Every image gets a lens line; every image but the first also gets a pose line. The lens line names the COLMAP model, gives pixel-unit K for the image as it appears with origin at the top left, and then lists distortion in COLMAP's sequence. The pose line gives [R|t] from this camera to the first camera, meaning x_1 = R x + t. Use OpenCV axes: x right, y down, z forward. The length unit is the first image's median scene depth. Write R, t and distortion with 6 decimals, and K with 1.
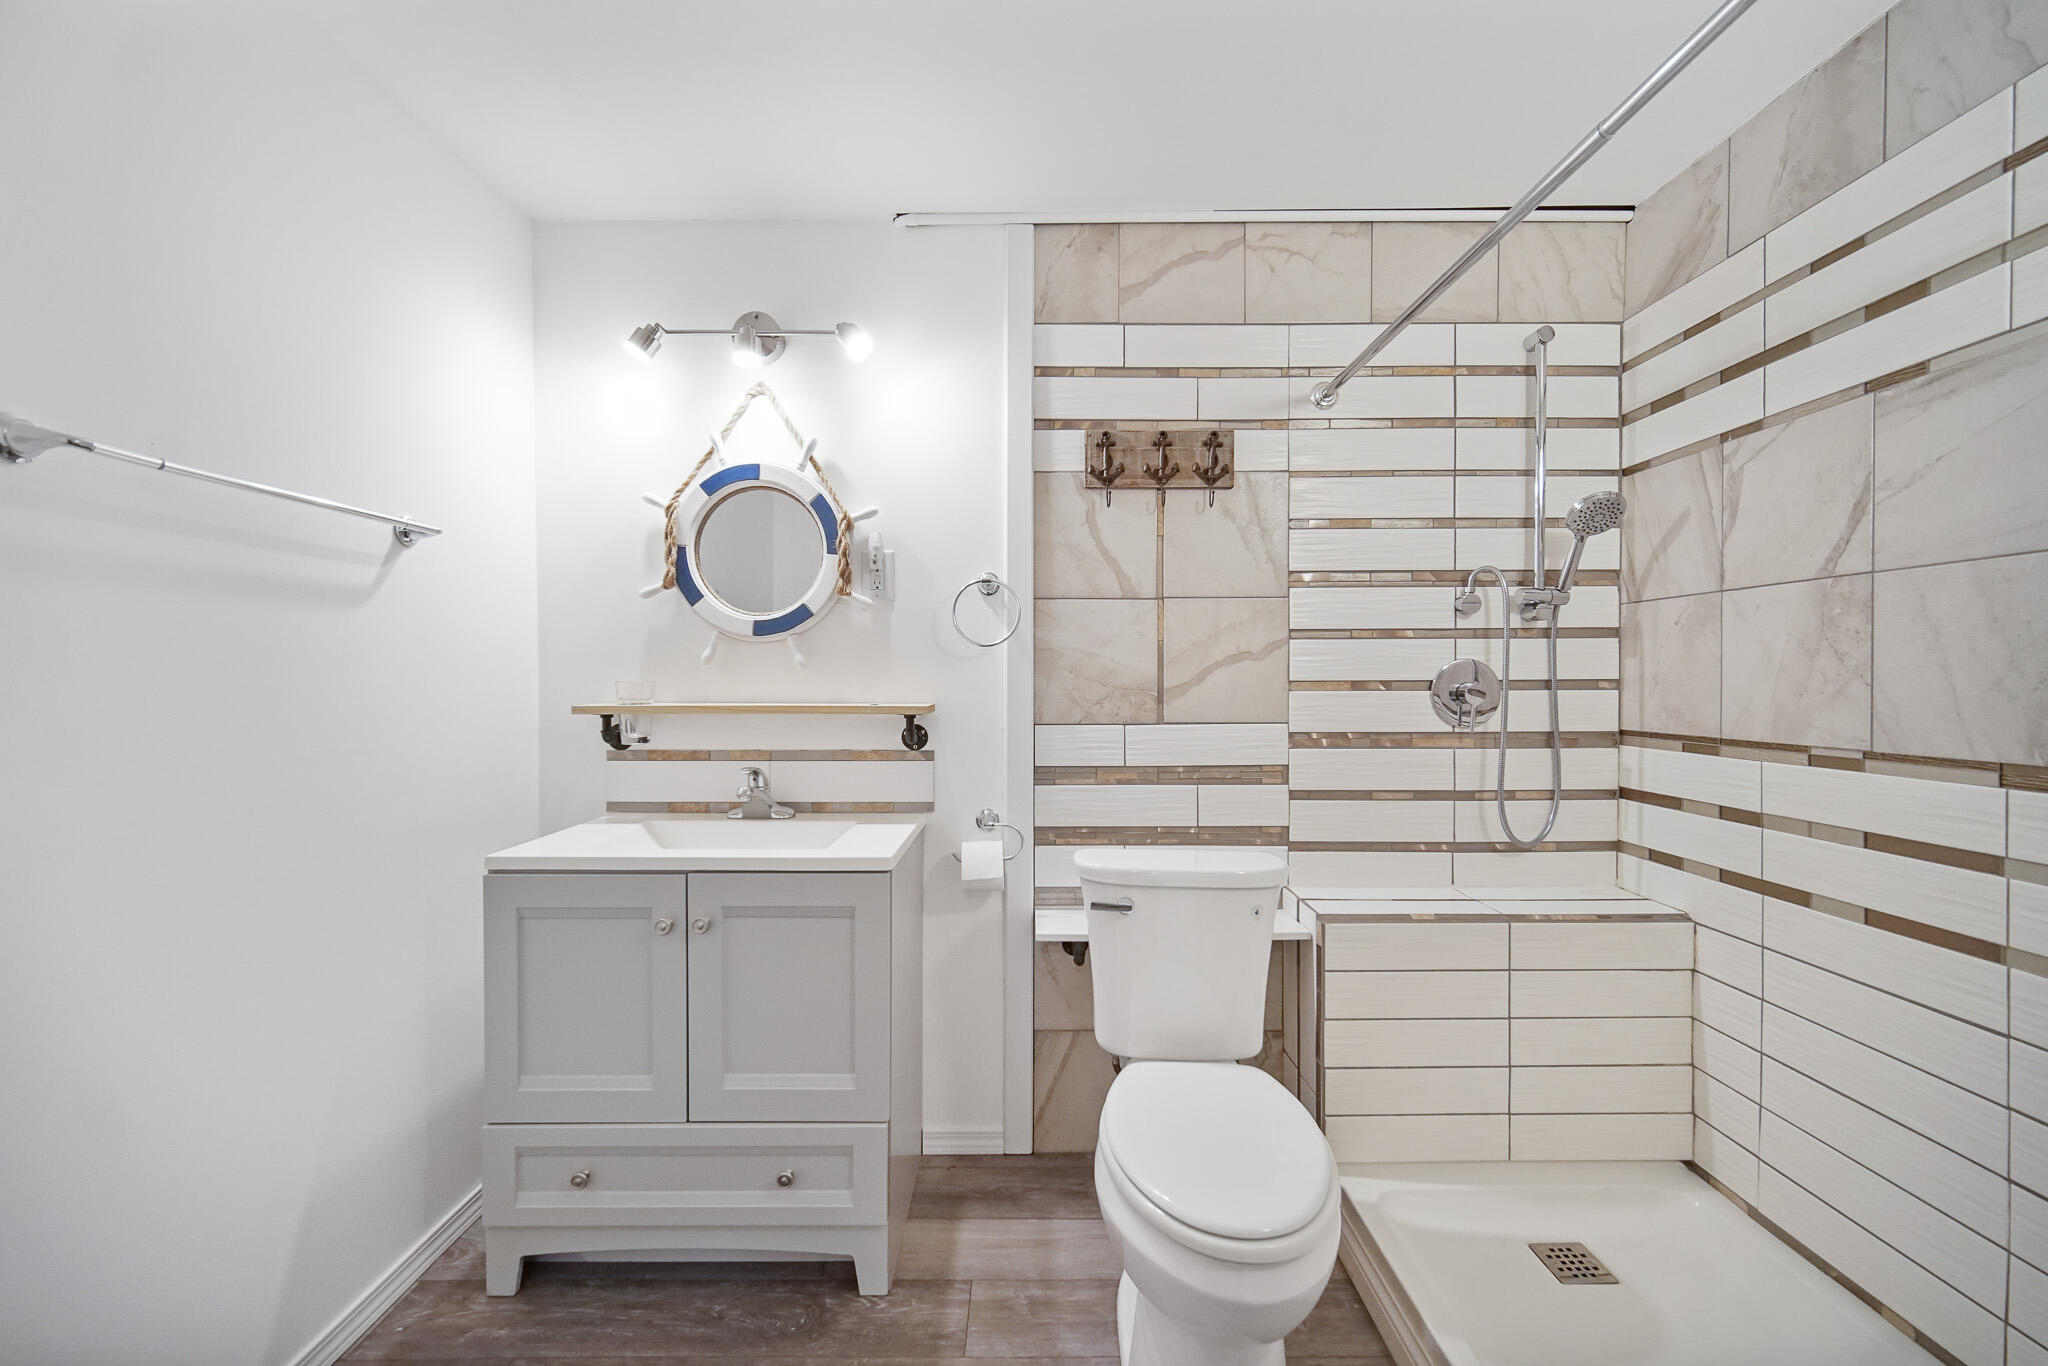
lens RADIAL K [[809.8, 0, 1026.7], [0, 809.8, 688.0], [0, 0, 1]] dist [0.000798, 0.000329]
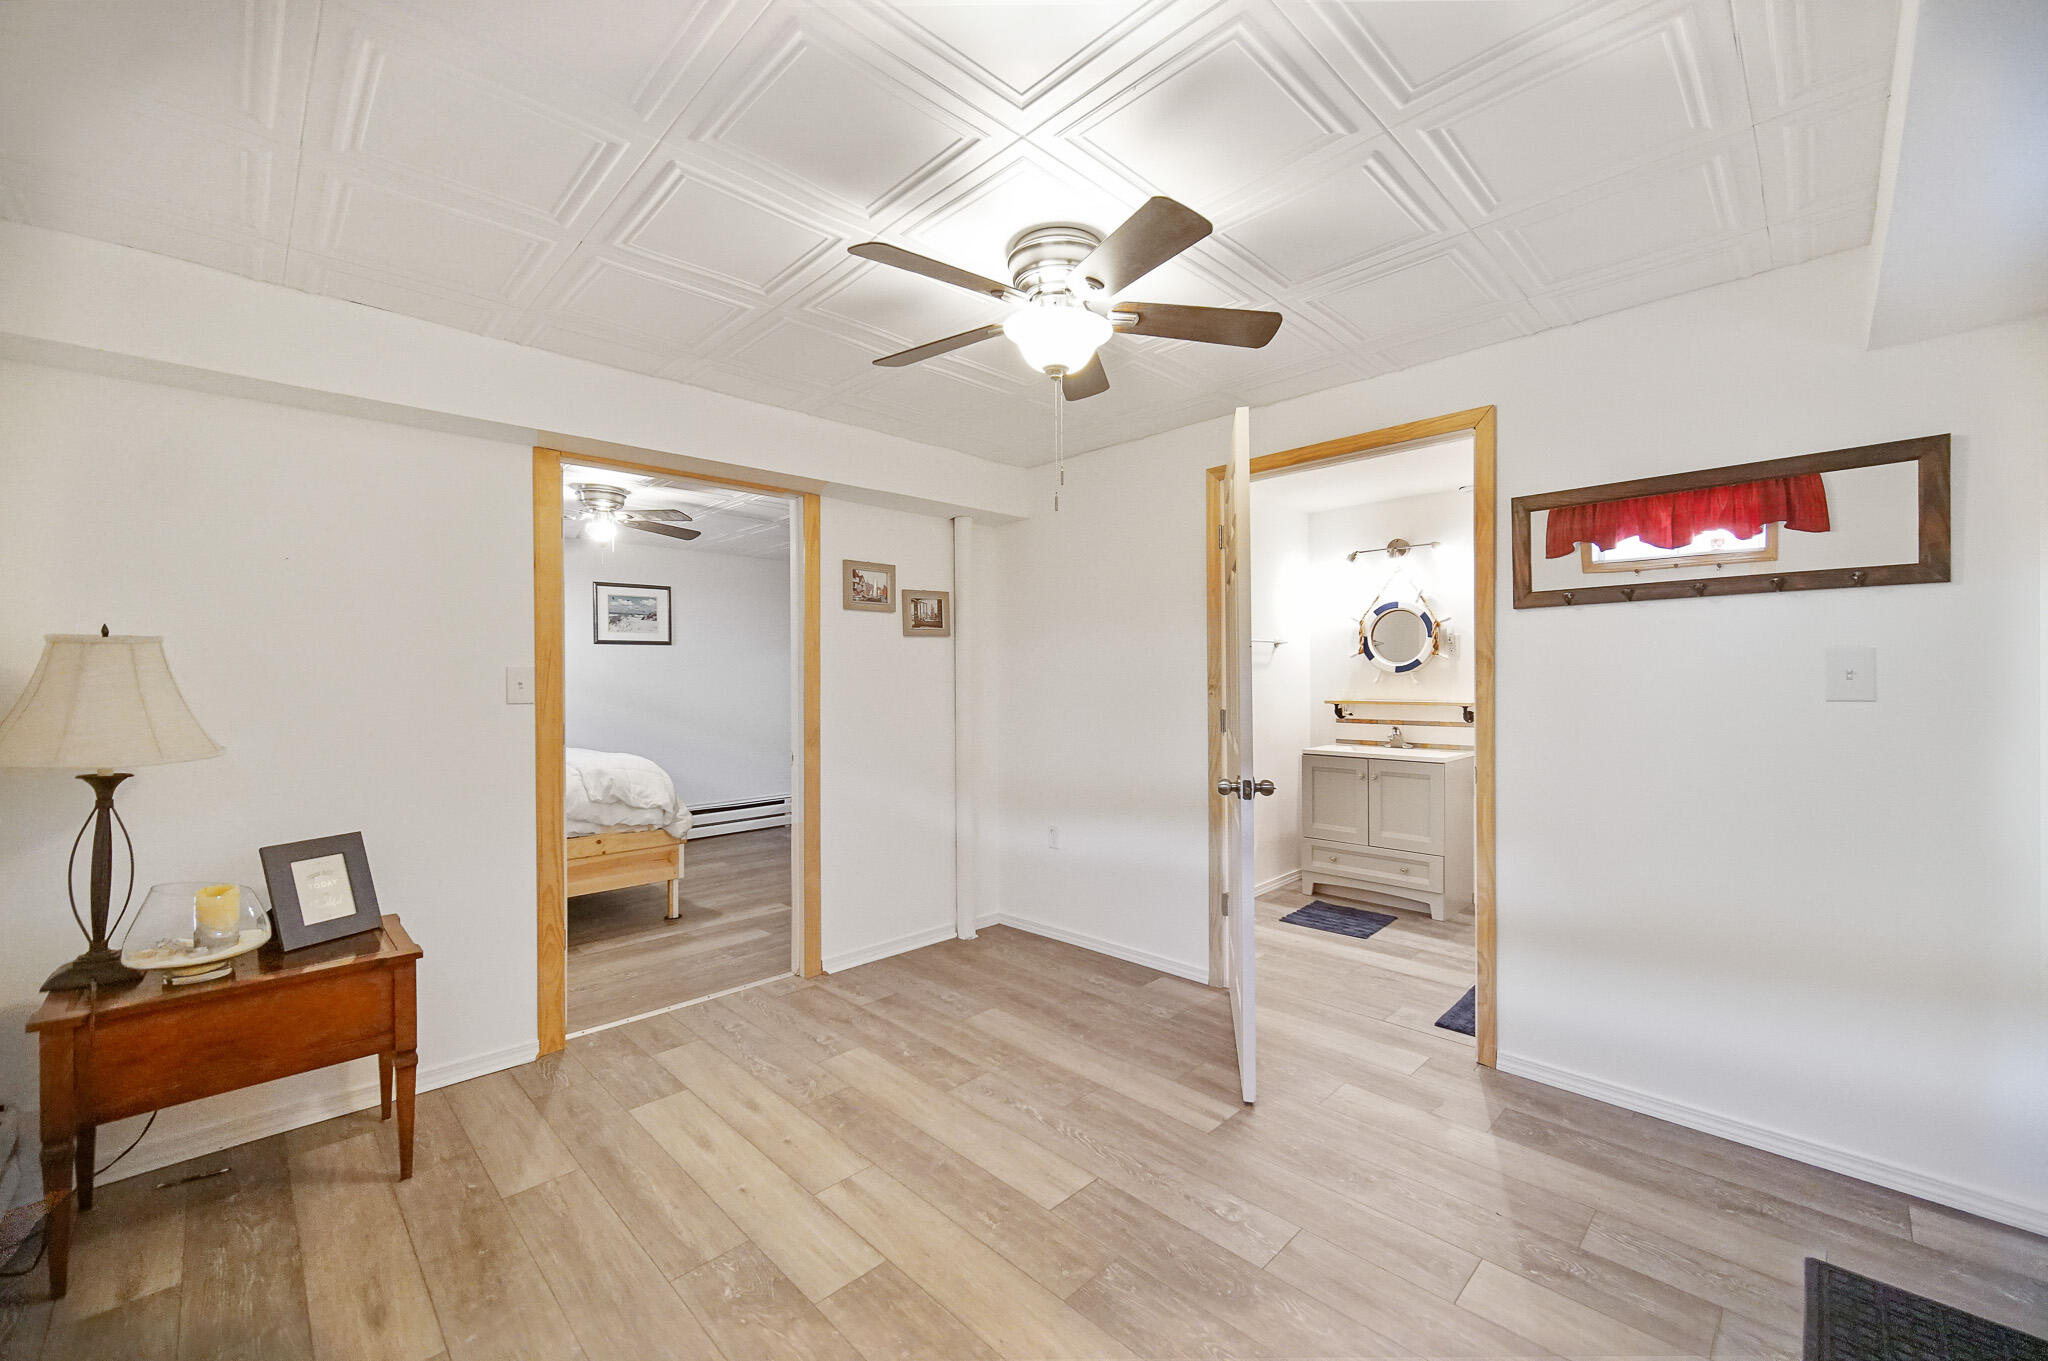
lens RADIAL K [[809.8, 0, 1026.7], [0, 809.8, 685.5], [0, 0, 1]] dist [0.000798, 0.000329]
pose [[0.701125, 0.001790, -0.713036, 0.610190], [0.001286, 0.999992, 0.003775, -0.035993], [0.713037, -0.003563, 0.701117, -1.469947]]
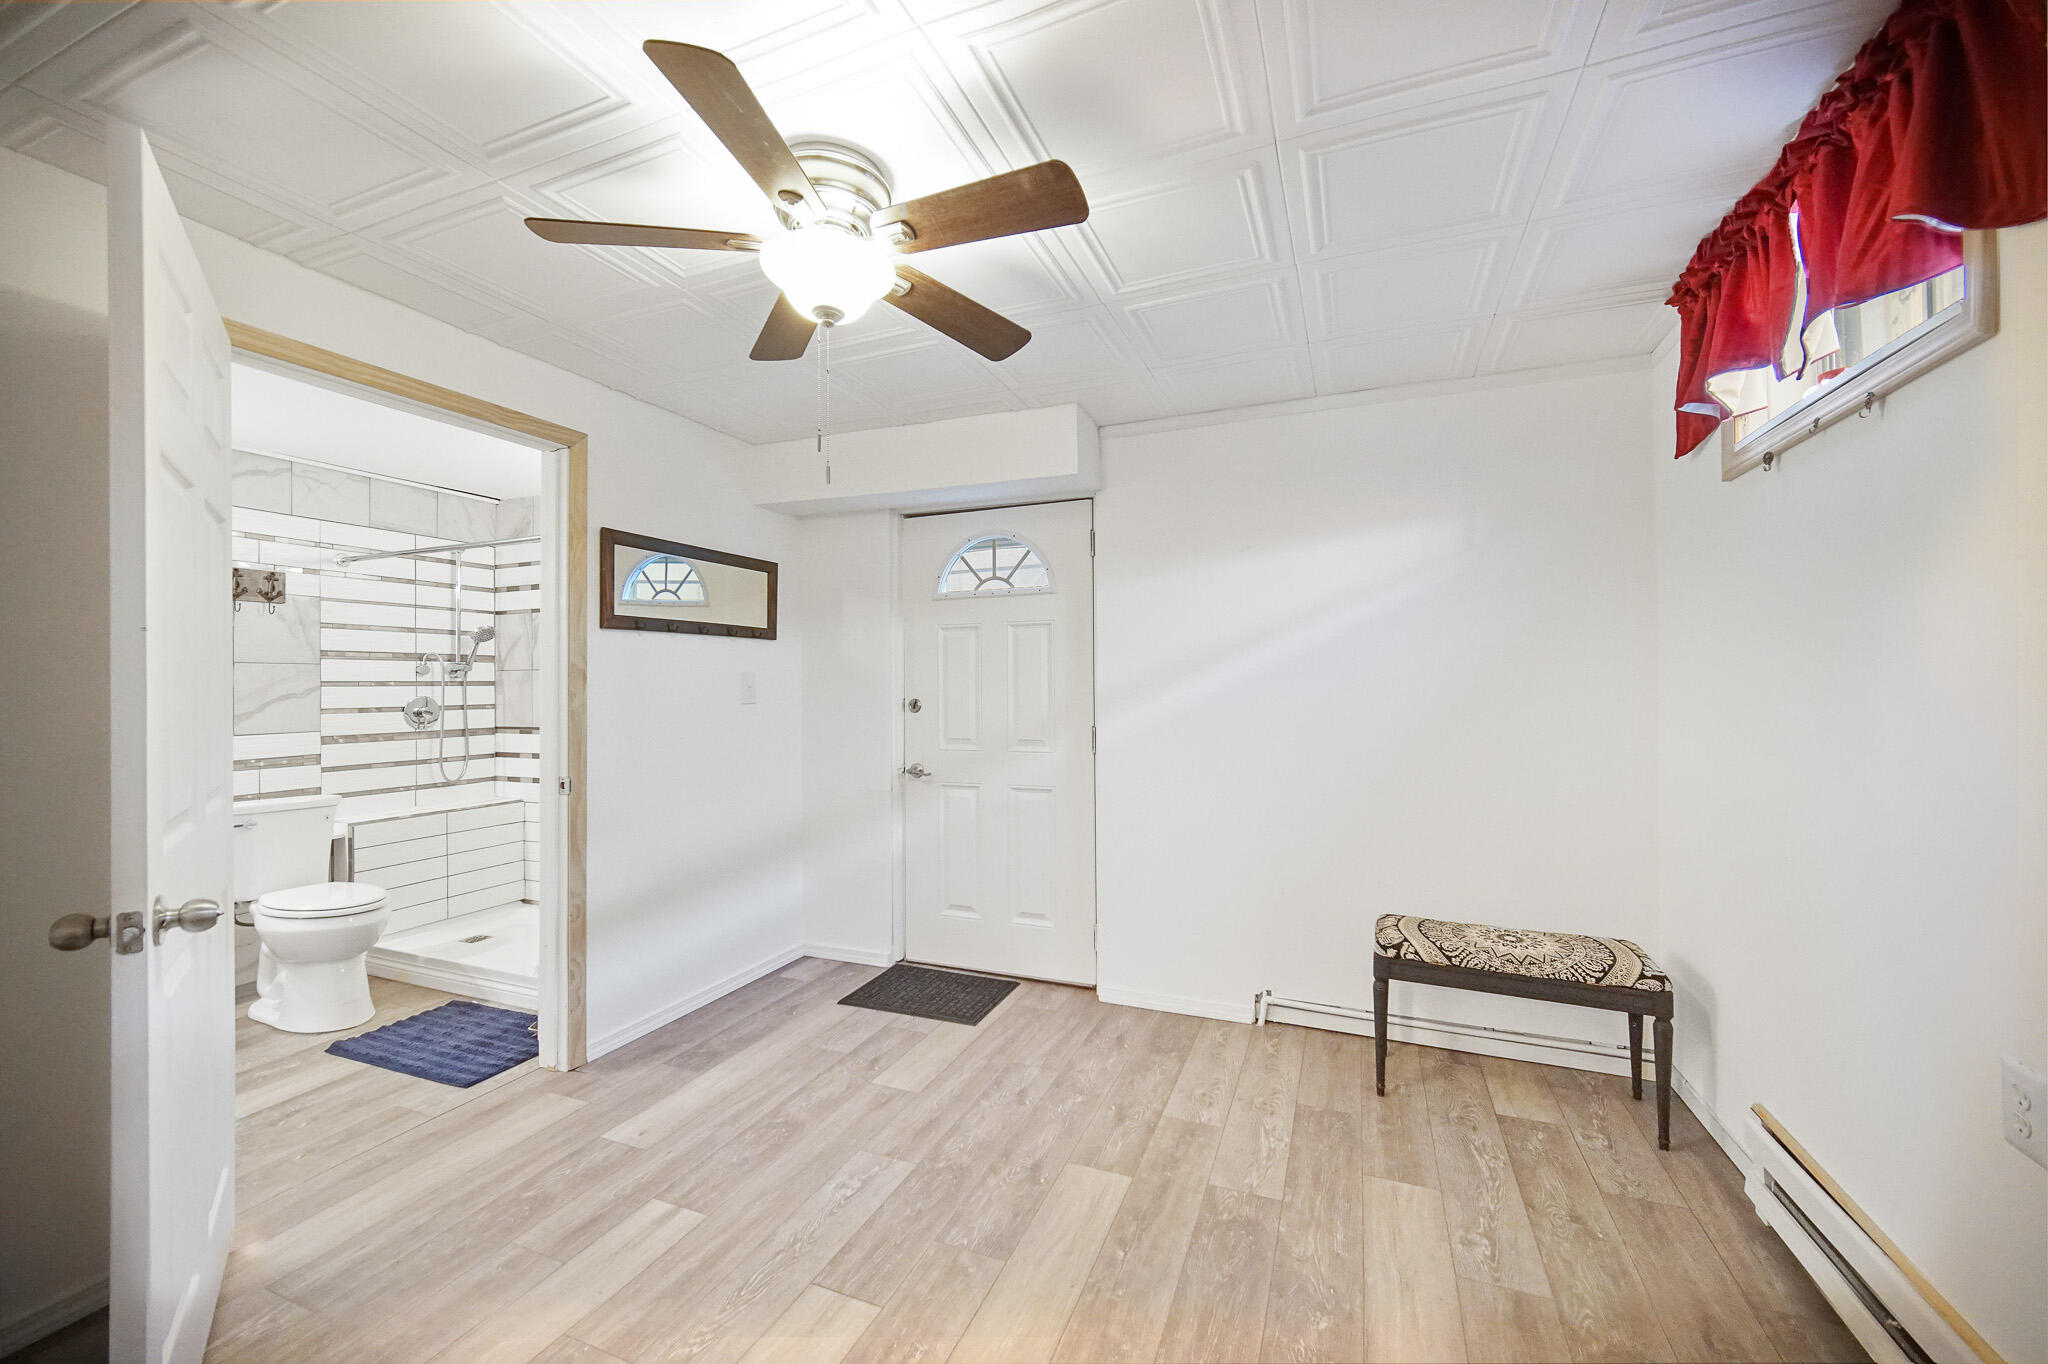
lens RADIAL K [[809.8, 0, 1026.7], [0, 809.8, 687.0], [0, 0, 1]] dist [0.000798, 0.000329]
pose [[0.375792, -0.002073, 0.926702, -0.804943], [0.010601, 0.999942, -0.002062, -0.038552], [-0.926643, 0.010599, 0.375792, -1.224480]]
